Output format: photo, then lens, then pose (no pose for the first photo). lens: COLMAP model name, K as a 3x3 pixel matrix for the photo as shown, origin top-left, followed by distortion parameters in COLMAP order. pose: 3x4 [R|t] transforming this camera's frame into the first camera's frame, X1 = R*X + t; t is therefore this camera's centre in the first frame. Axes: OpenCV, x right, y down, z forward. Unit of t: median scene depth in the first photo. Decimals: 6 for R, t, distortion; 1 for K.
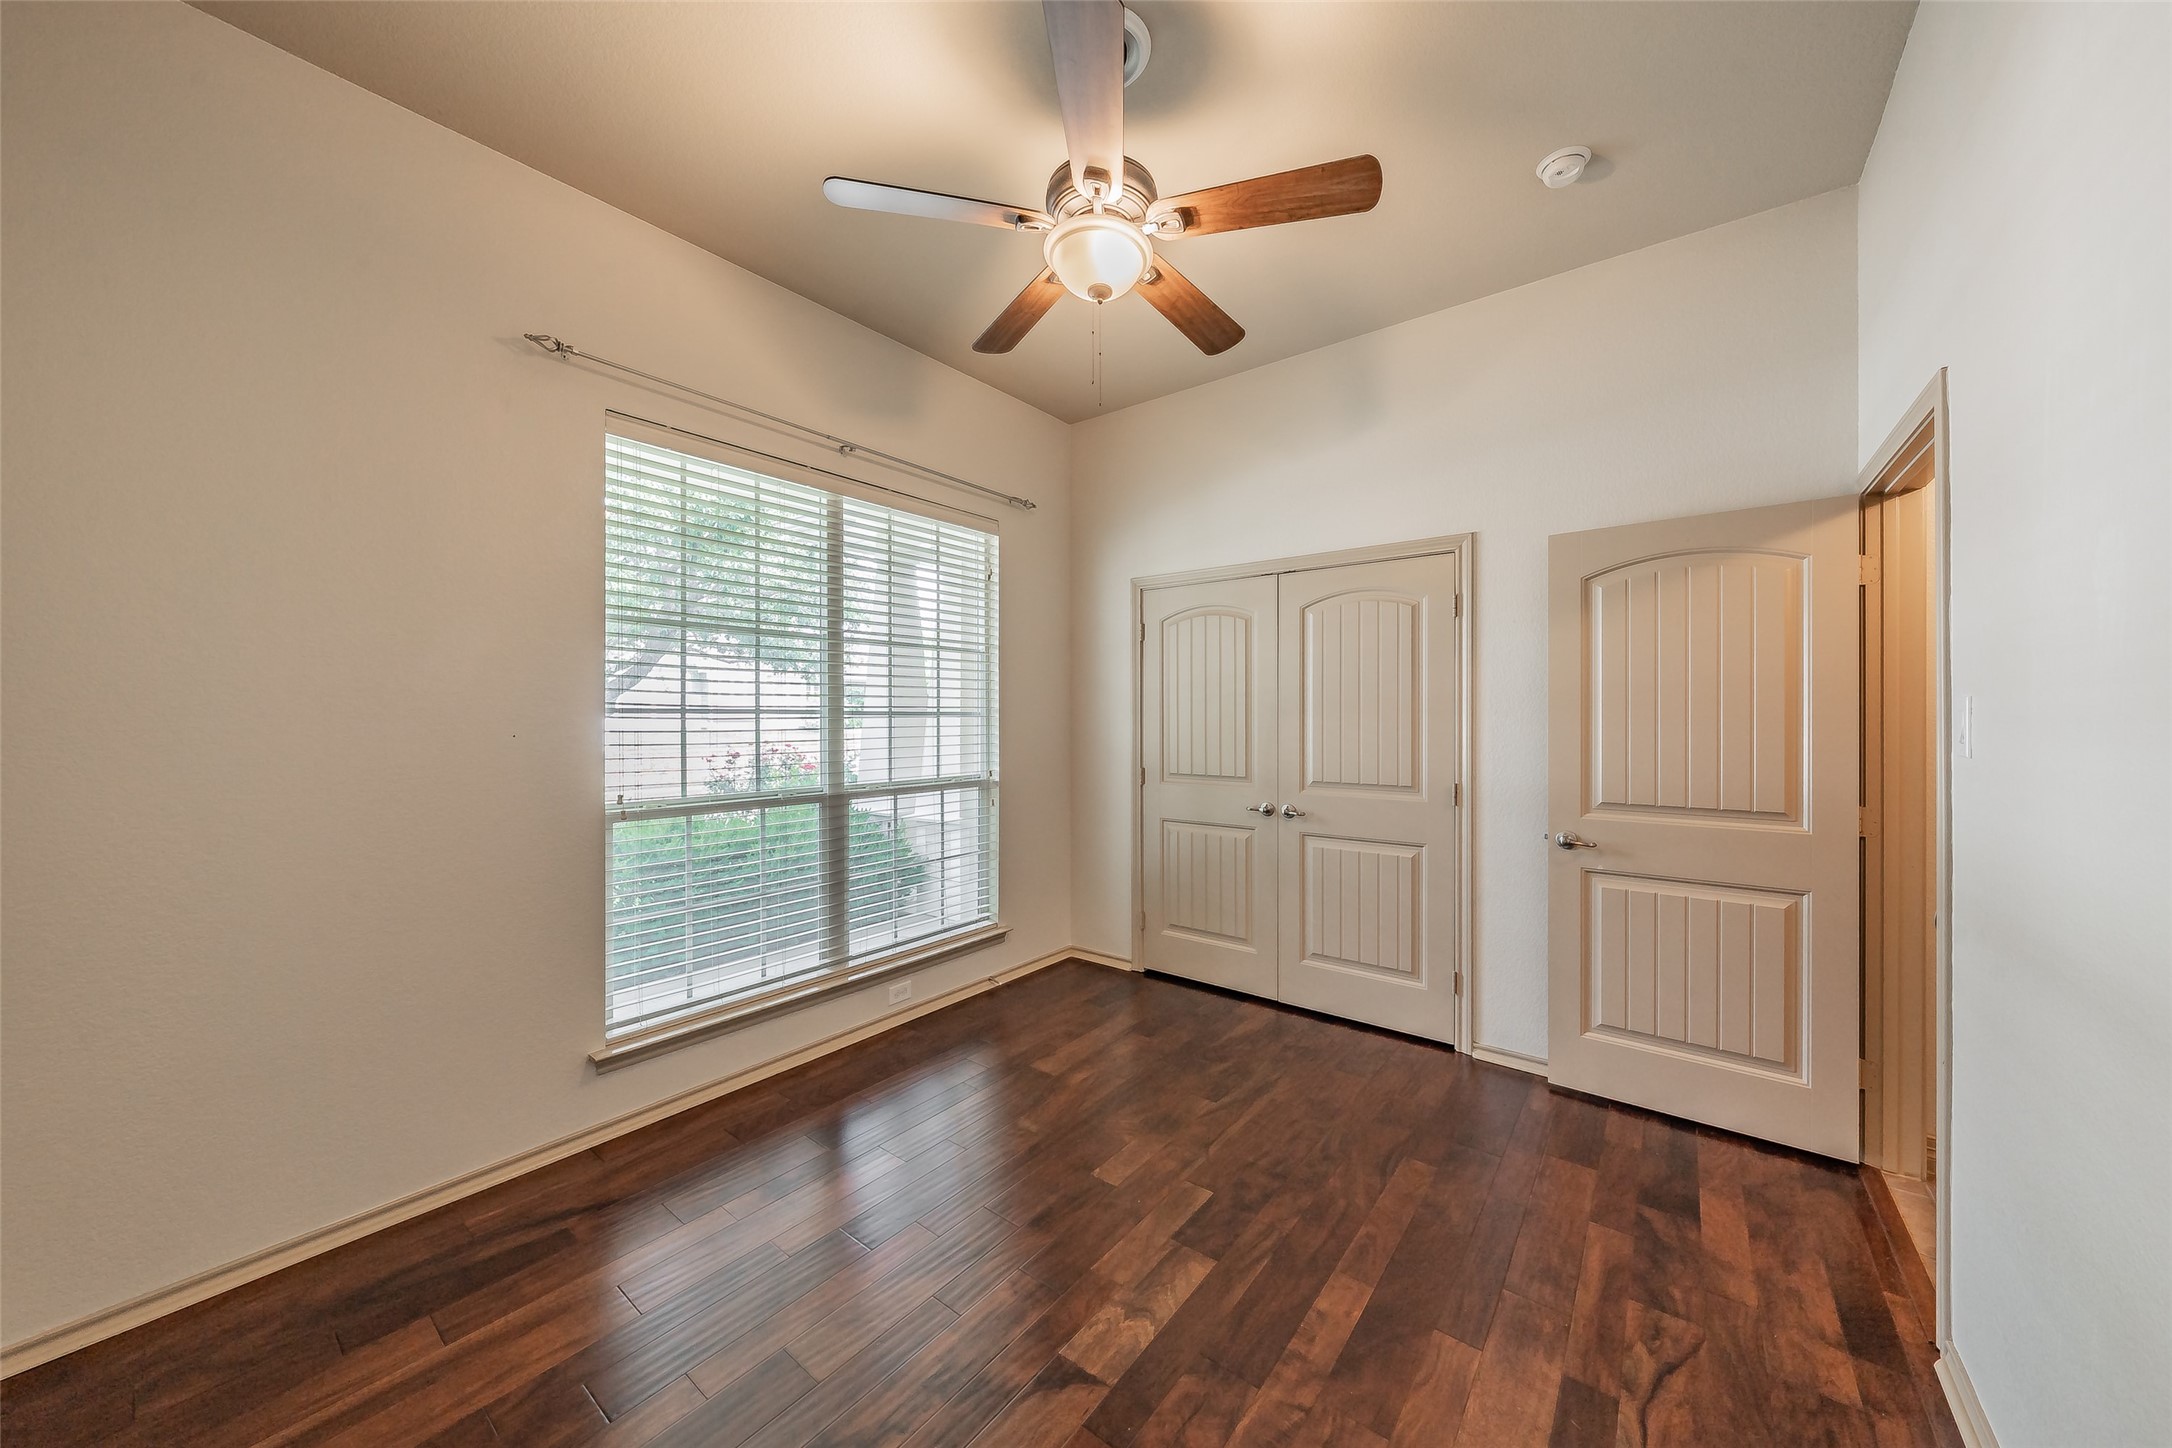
lens RADIAL K [[769.3, 0, 1079.0], [0, 769.3, 718.2], [0, 0, 1]] dist [-0.000898, -0.000374]
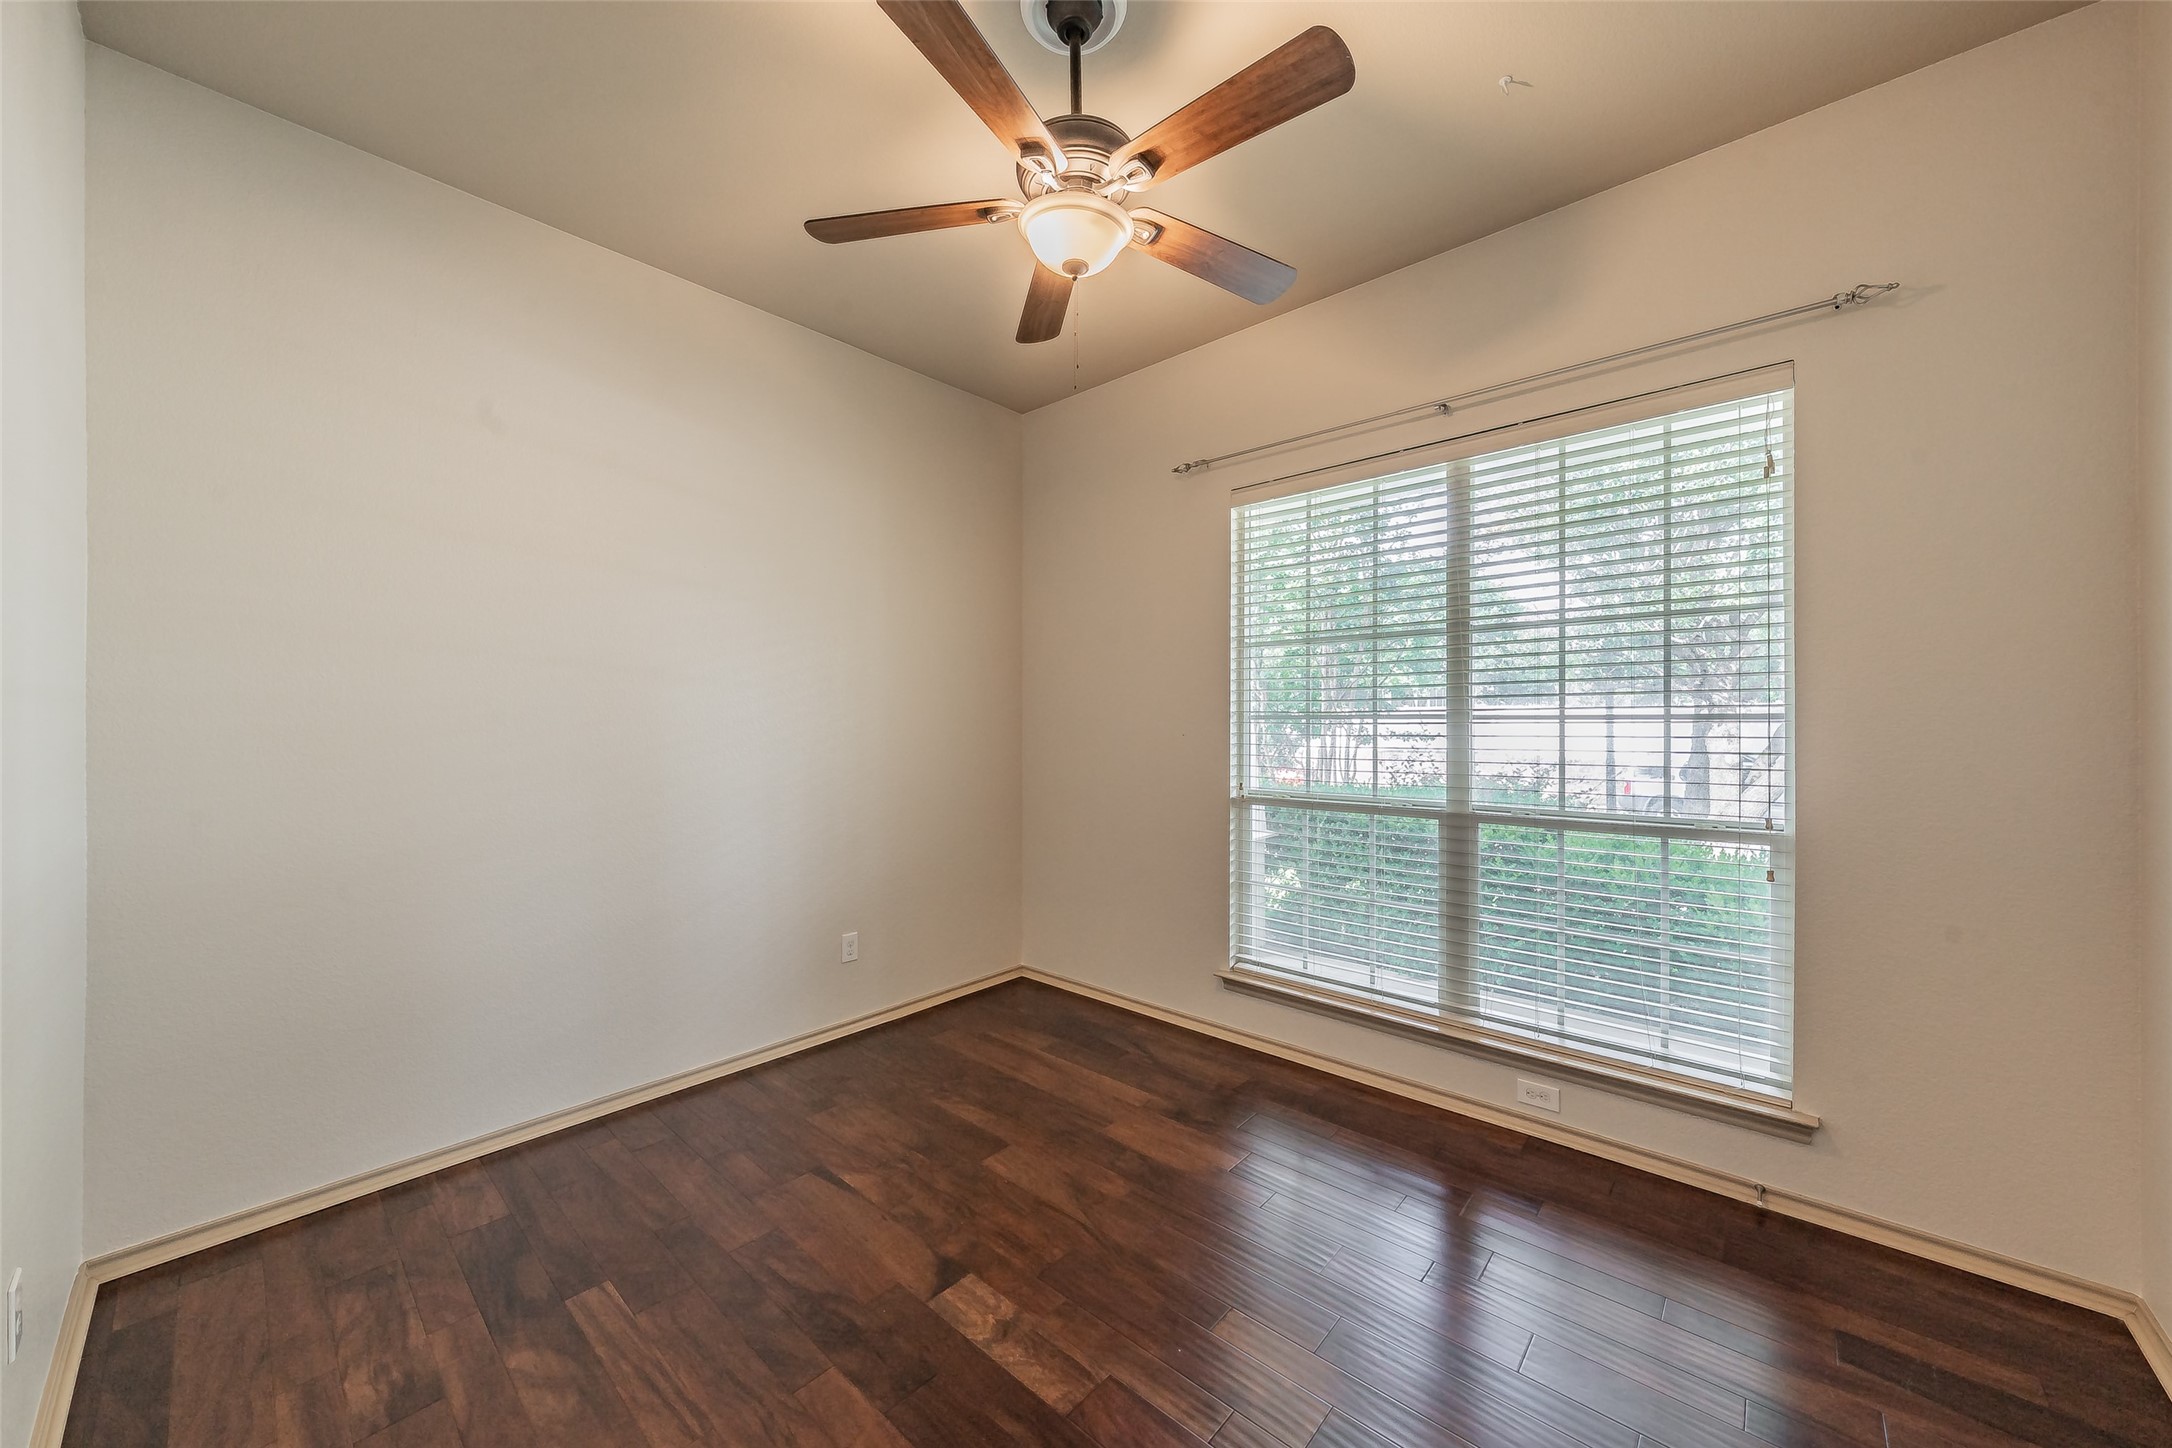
lens RADIAL K [[810.9, 0, 1091.2], [0, 810.9, 723.8], [0, 0, 1]] dist [-0.001811, 0.001258]
pose [[-0.083869, -0.000169, -0.996477, 0.622316], [-0.002521, 0.999997, 0.000042, 0.001196], [0.996474, 0.002515, -0.083869, 0.681086]]
